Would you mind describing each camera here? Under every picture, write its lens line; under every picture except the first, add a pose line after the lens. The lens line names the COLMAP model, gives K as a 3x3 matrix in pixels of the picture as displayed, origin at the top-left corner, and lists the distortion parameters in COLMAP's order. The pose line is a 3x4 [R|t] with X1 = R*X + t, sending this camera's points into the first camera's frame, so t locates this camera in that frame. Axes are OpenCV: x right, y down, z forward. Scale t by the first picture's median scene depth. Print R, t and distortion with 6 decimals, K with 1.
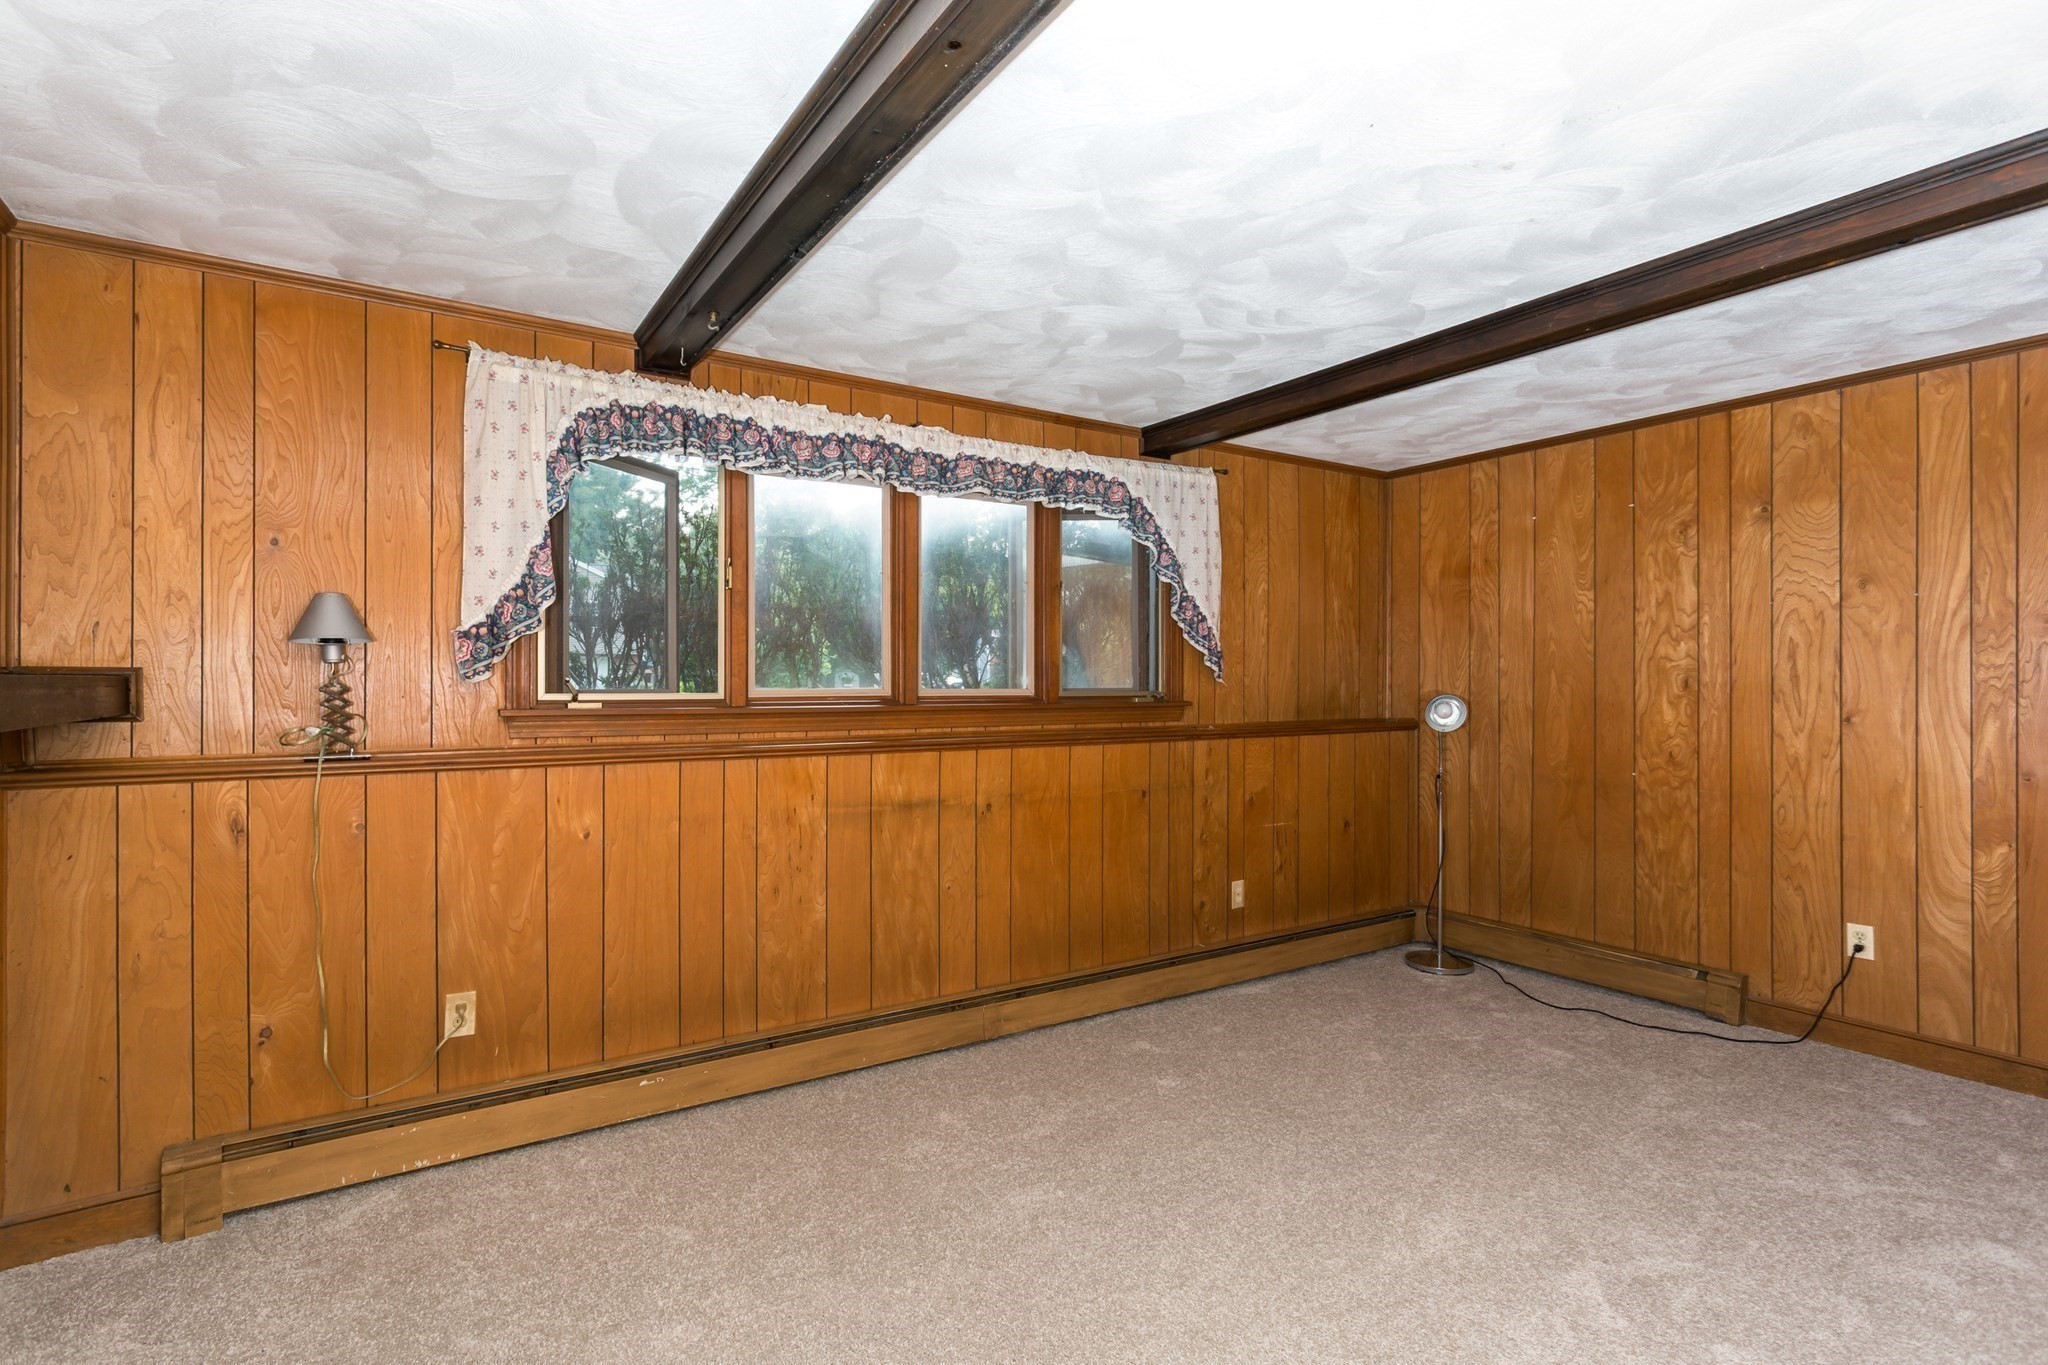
lens RADIAL K [[981.8, 0, 1017.5], [0, 981.8, 680.9], [0, 0, 1]] dist [0.003971, 0.001138]
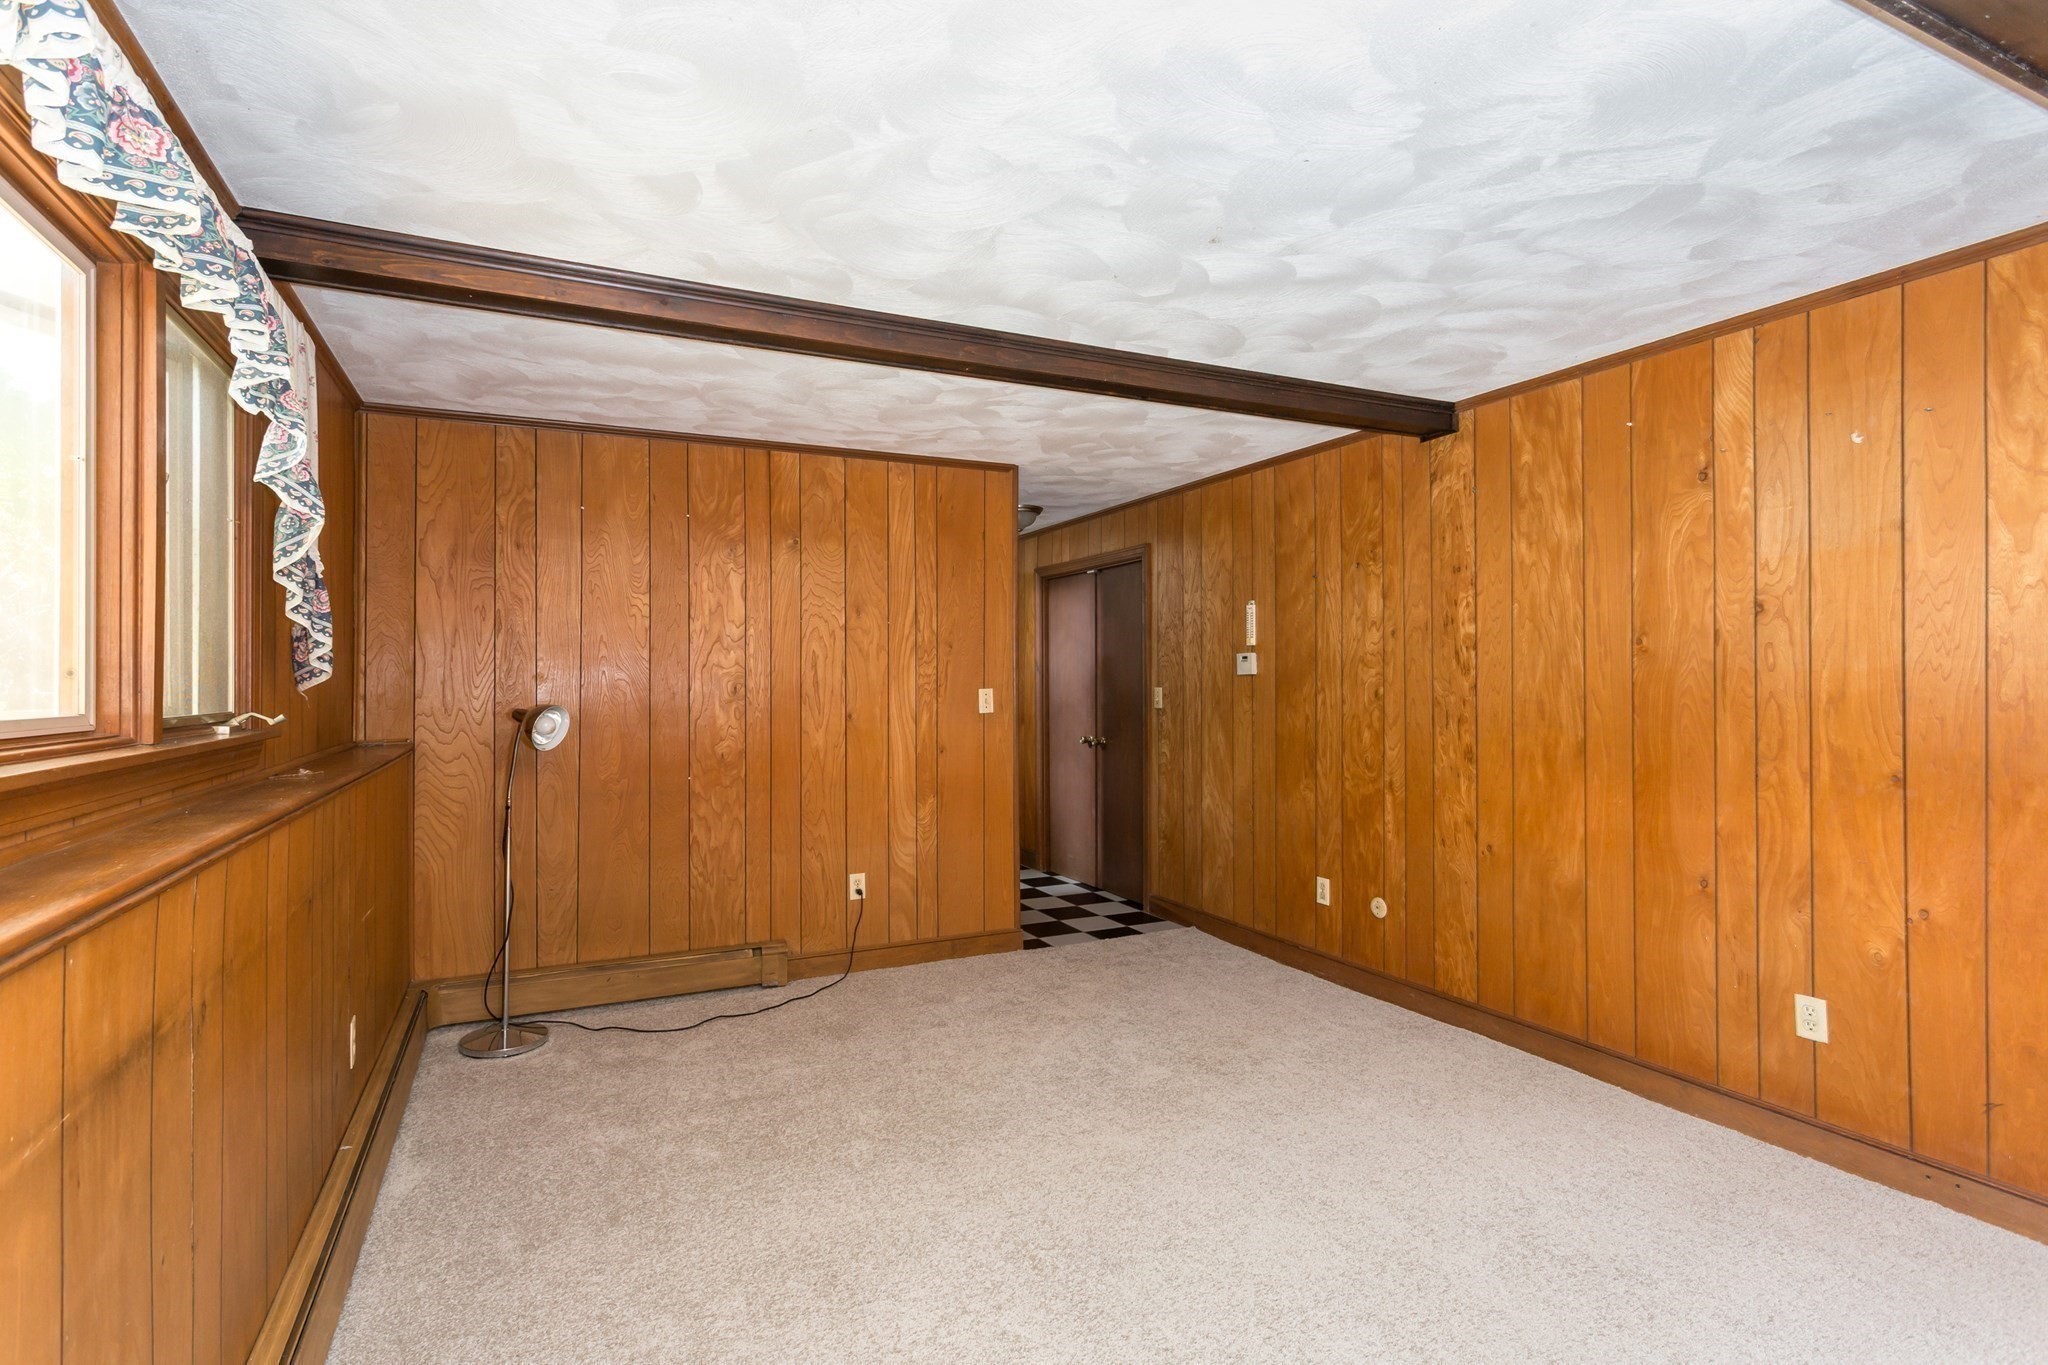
lens RADIAL K [[981.8, 0, 974.8], [0, 981.8, 678.2], [0, 0, 1]] dist [0.003971, 0.001138]
pose [[0.142015, 0.004076, 0.989856, -0.366733], [0.005837, 0.999971, -0.004955, -0.002586], [-0.989847, 0.006481, 0.141987, 0.595242]]
